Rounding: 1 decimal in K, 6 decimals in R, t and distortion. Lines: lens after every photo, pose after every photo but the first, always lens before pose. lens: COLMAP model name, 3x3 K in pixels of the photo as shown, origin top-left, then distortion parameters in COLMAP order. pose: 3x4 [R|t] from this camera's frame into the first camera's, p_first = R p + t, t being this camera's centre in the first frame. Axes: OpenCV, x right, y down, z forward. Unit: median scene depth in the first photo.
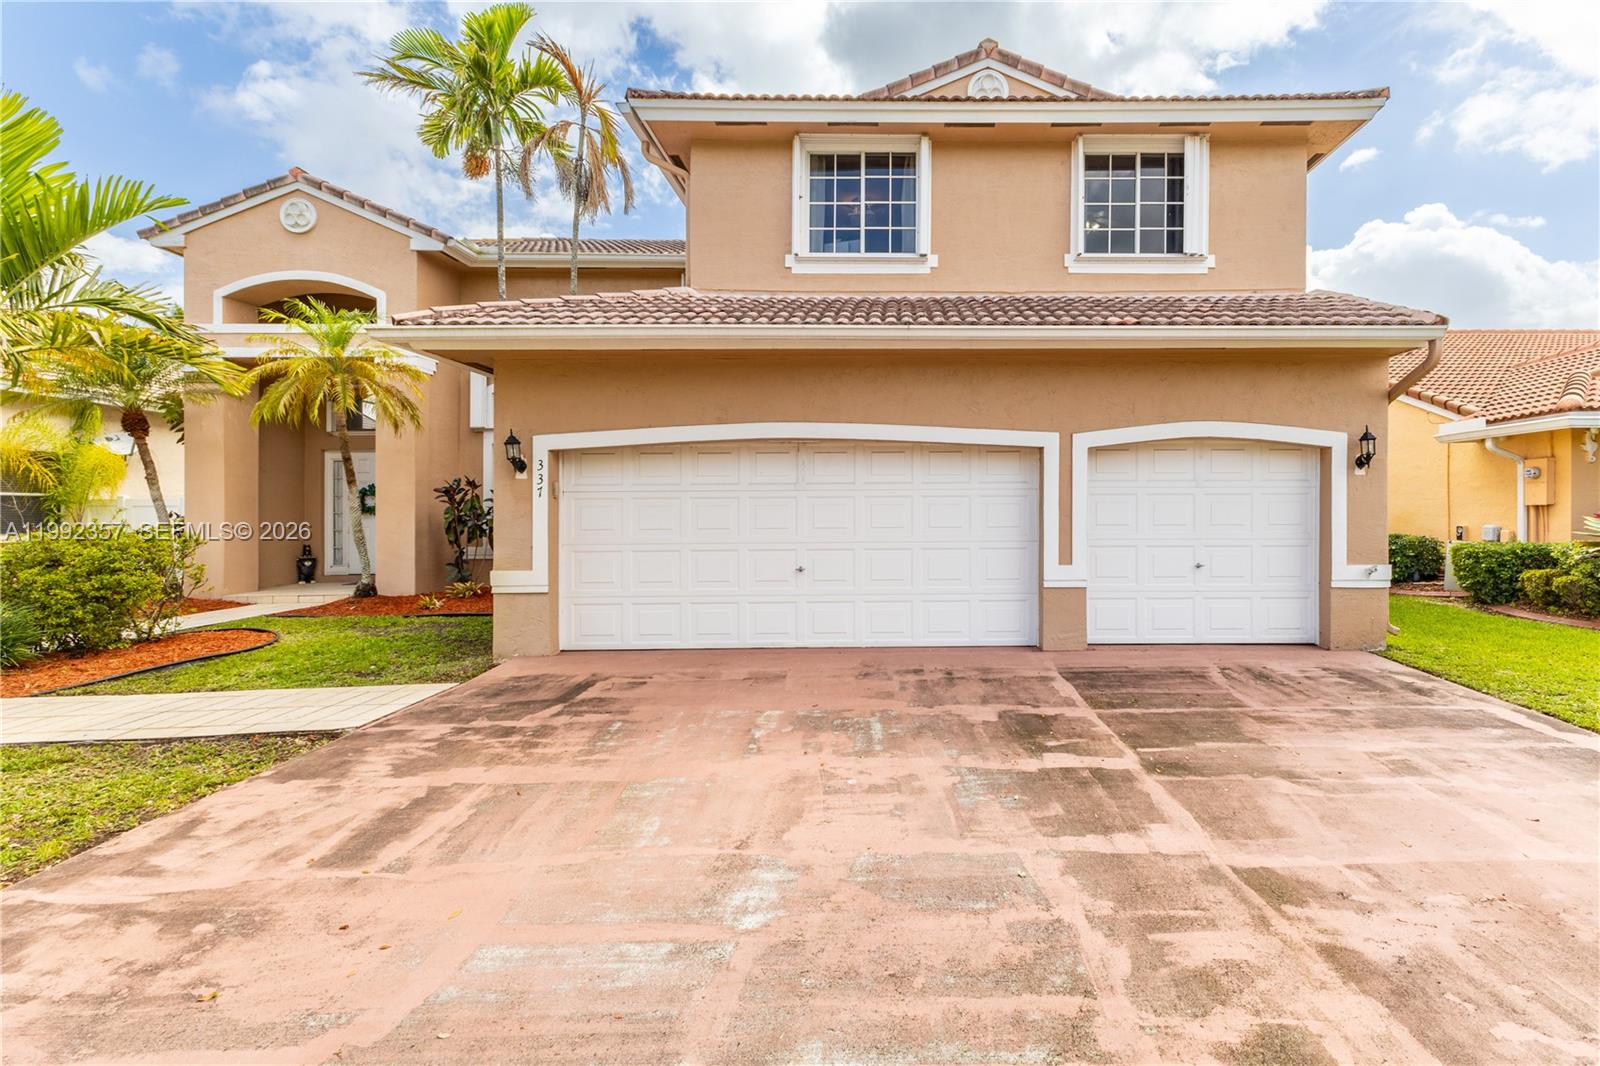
lens RADIAL K [[736.1, 0, 904.5], [0, 736.1, 511.7], [0, 0, 1]] dist [0.006367, 0.000469]
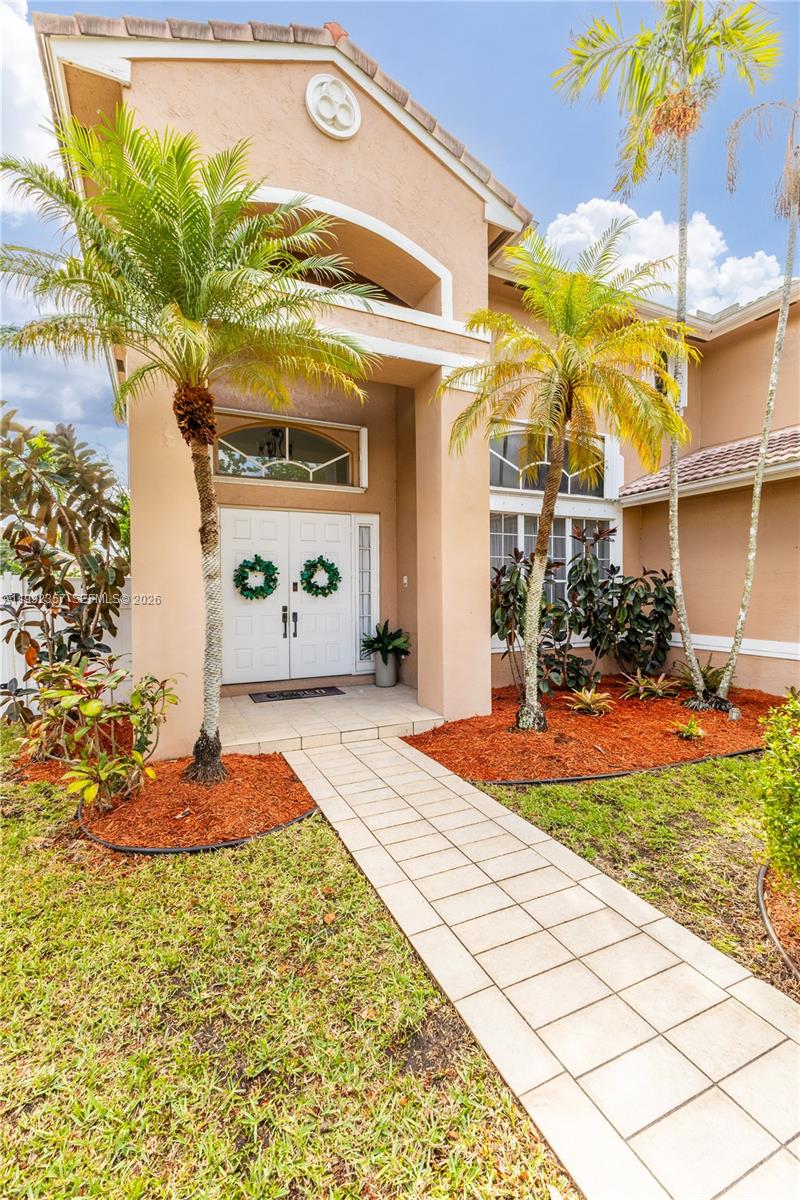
lens RADIAL K [[517.9, 0, 400.0], [0, 517.9, 600.0], [0, 0, 1]] dist [0.001092, -0.000263]
pose [[0.908419, -0.008816, 0.417969, -1.159263], [-0.001618, 0.999696, 0.024603, -0.010763], [-0.418059, -0.023027, 0.908128, 0.712729]]
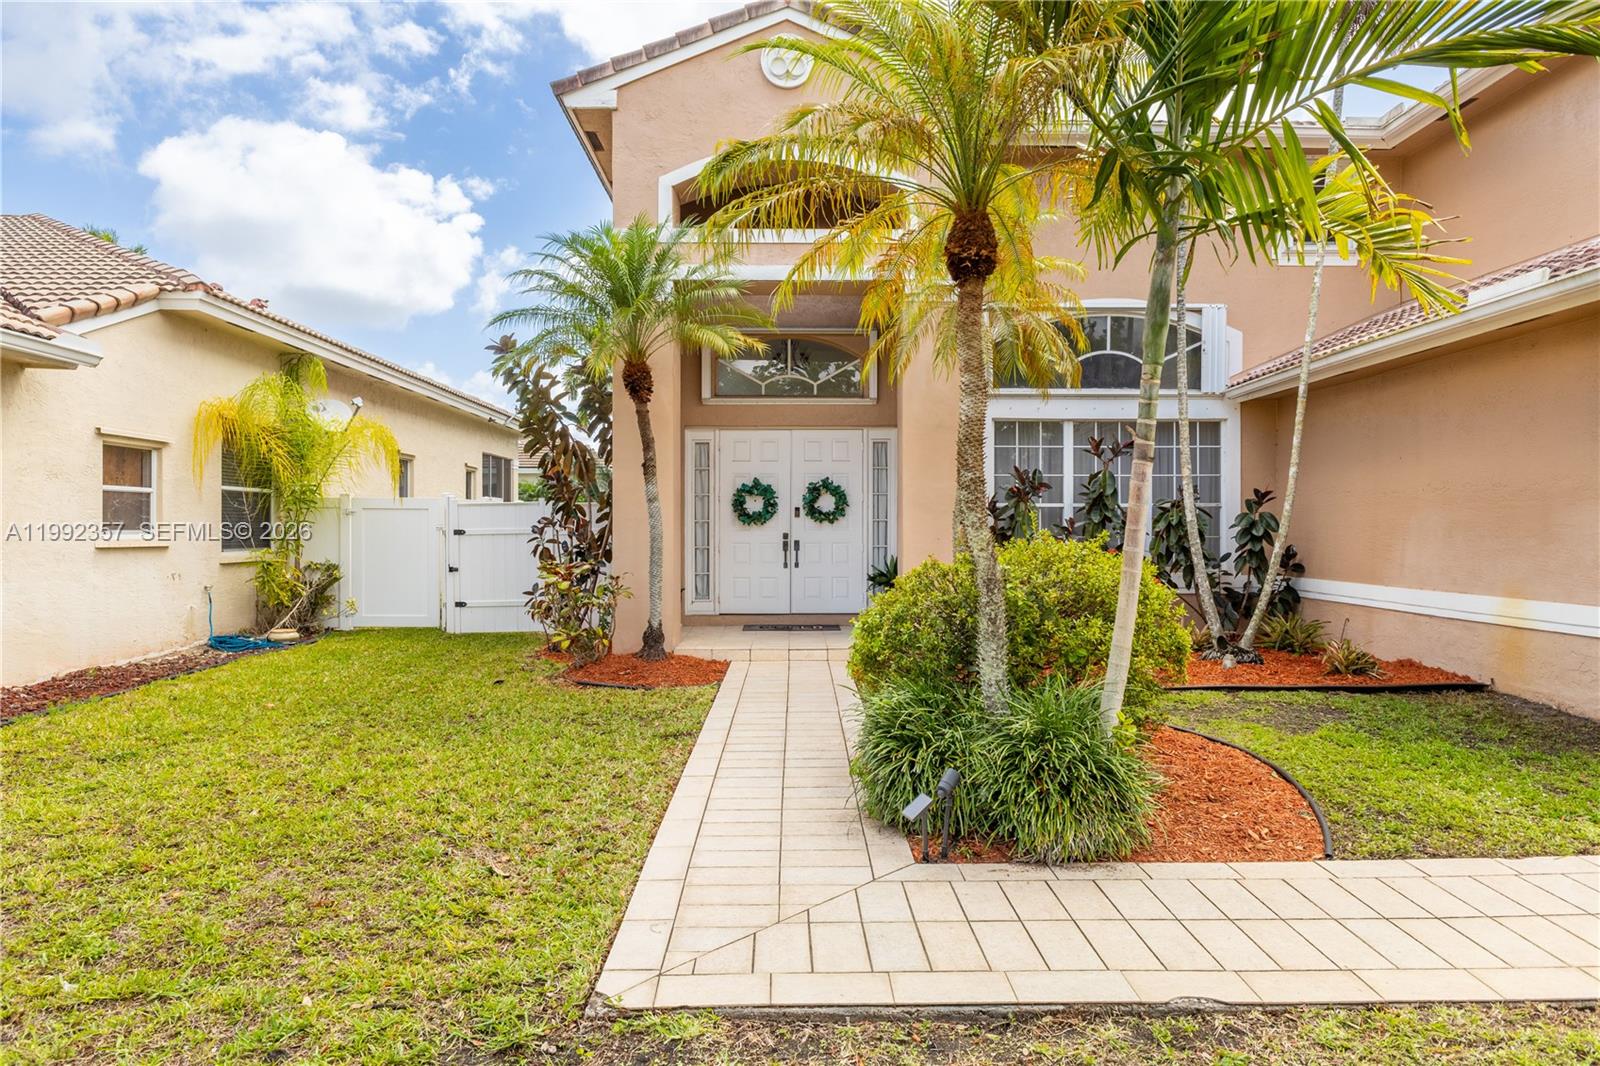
lens RADIAL K [[969.0, 0, 800.0], [0, 969.0, 533.0], [0, 0, 1]] dist [-0.005141, -0.002609]
pose [[0.999962, 0.006108, 0.006296, -0.989543], [-0.006178, 0.999918, 0.011173, 0.001959], [-0.006227, -0.011212, 0.999918, 0.185922]]
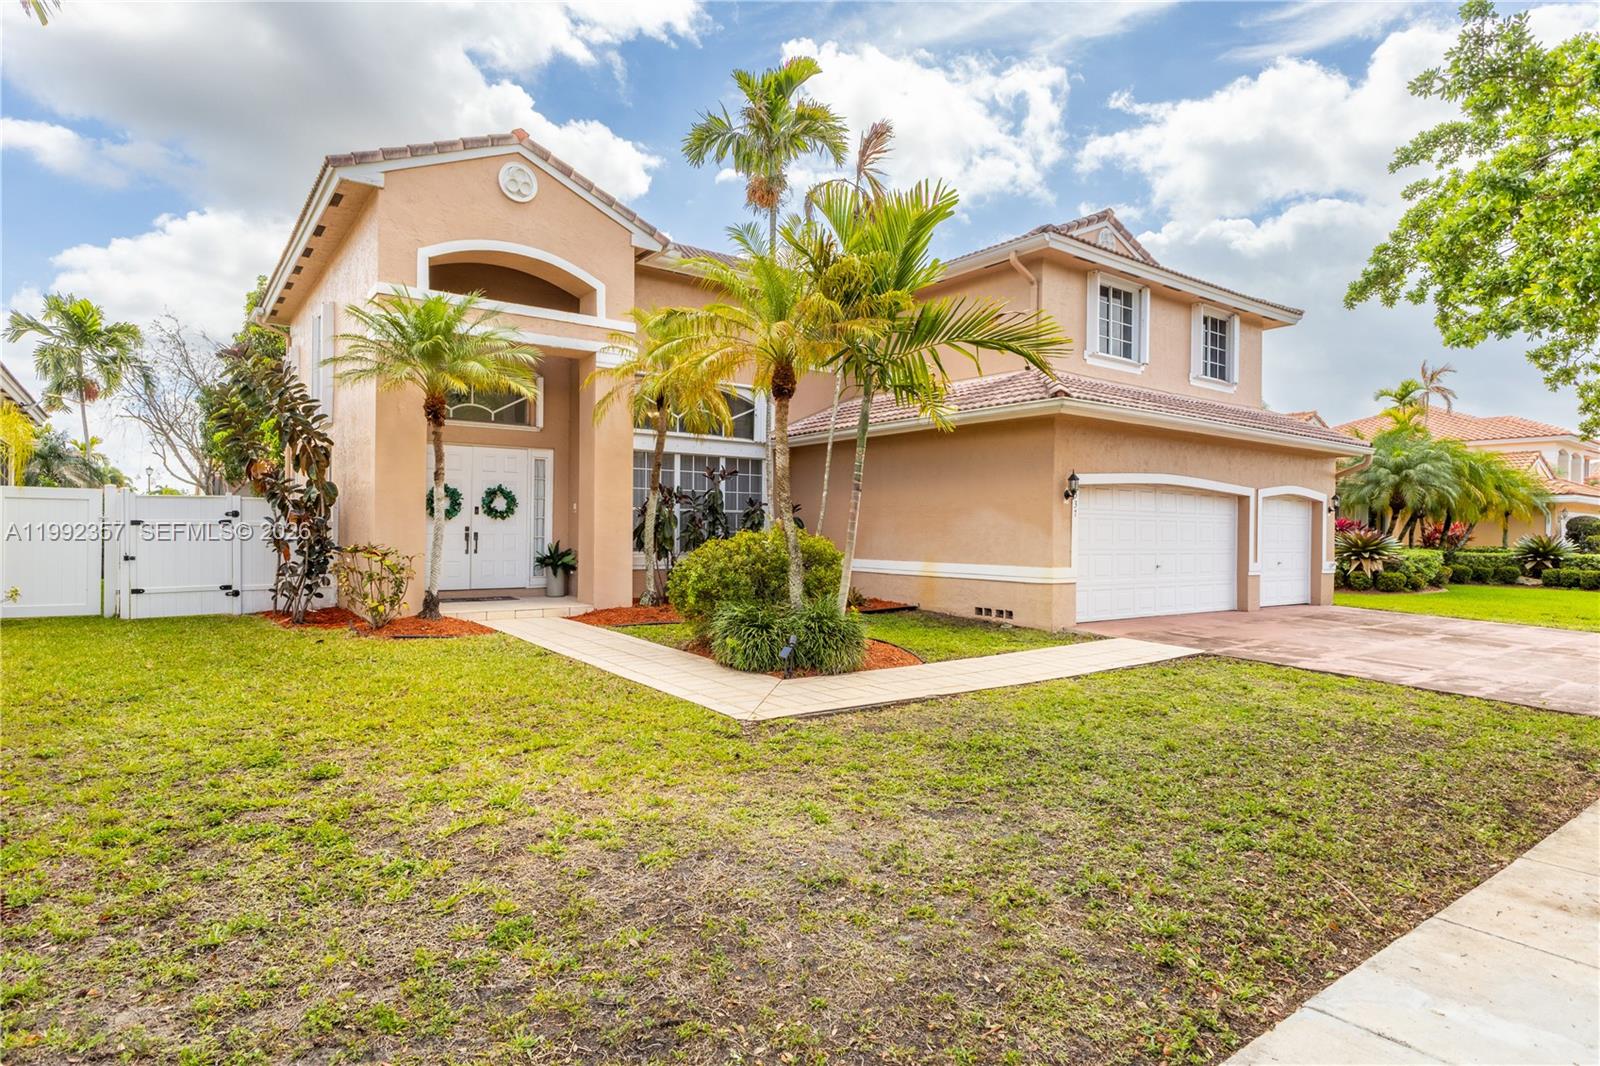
lens RADIAL K [[876.1, 0, 800.0], [0, 876.1, 533.0], [0, 0, 1]] dist [-0.001421, 0.000141]
pose [[0.809415, 0.013435, 0.587083, -1.409884], [-0.017688, 0.999842, 0.001506, 0.014866], [-0.586971, -0.011603, 0.809525, -0.062449]]
